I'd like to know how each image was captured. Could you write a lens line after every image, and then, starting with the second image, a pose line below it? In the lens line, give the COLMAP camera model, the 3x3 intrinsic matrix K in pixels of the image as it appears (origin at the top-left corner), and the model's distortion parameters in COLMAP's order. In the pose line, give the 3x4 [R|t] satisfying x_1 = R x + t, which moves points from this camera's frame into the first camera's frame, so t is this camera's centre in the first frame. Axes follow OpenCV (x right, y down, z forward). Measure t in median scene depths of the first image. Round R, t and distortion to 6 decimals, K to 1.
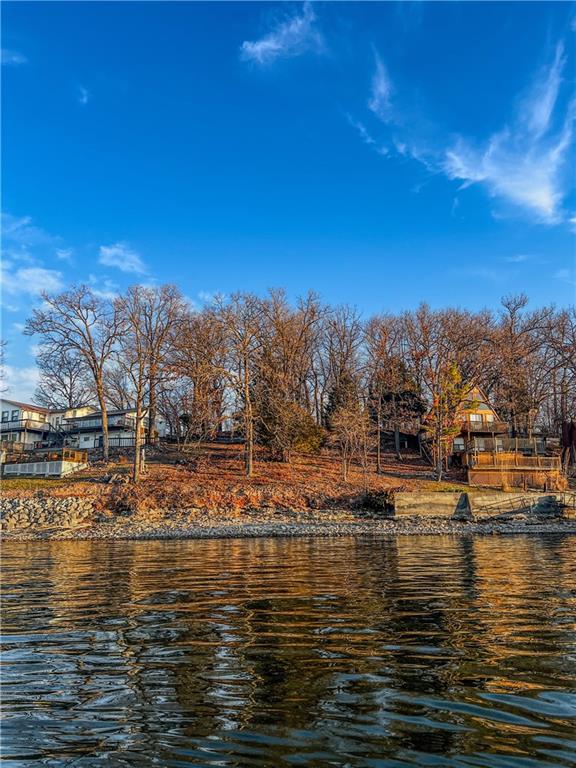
lens RADIAL K [[562.8, 0, 288.0], [0, 562.8, 384.0], [0, 0, 1]] dist [0.100361, -0.105909]
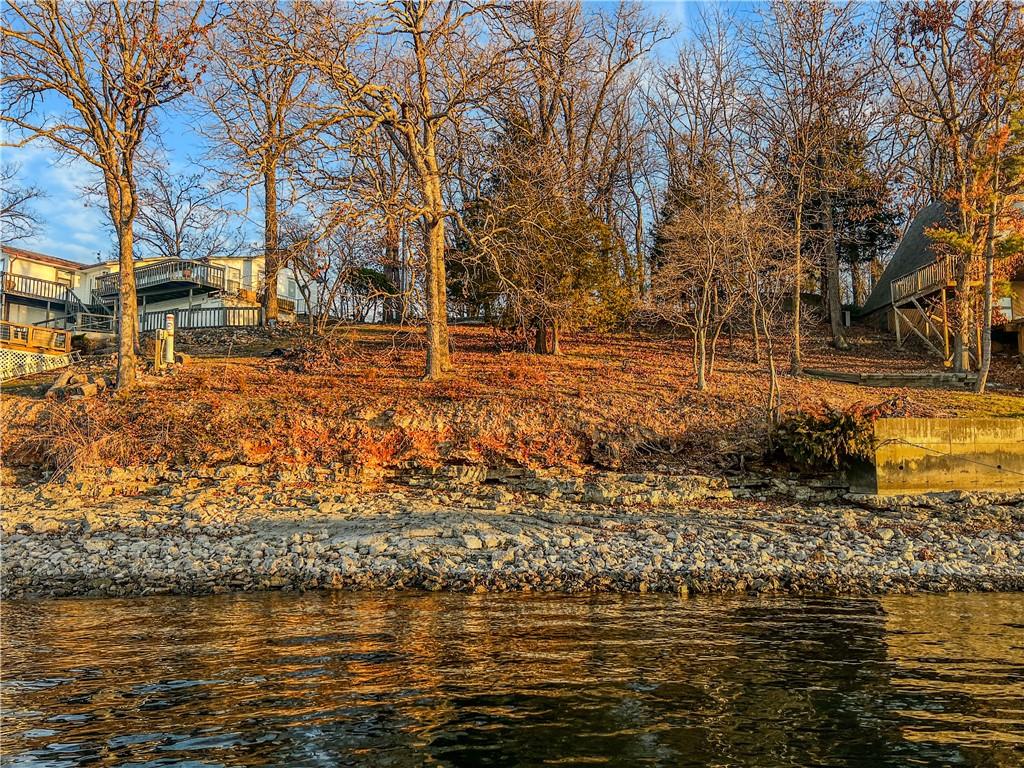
lens RADIAL K [[750.4, 0, 512.0], [0, 750.4, 381.4], [0, 0, 1]] dist [0.100361, -0.105909]
pose [[0.990820, -0.008962, -0.134892, 0.052126], [0.023887, 0.993707, 0.109432, 0.122768], [0.133062, -0.111649, 0.984799, 0.577494]]
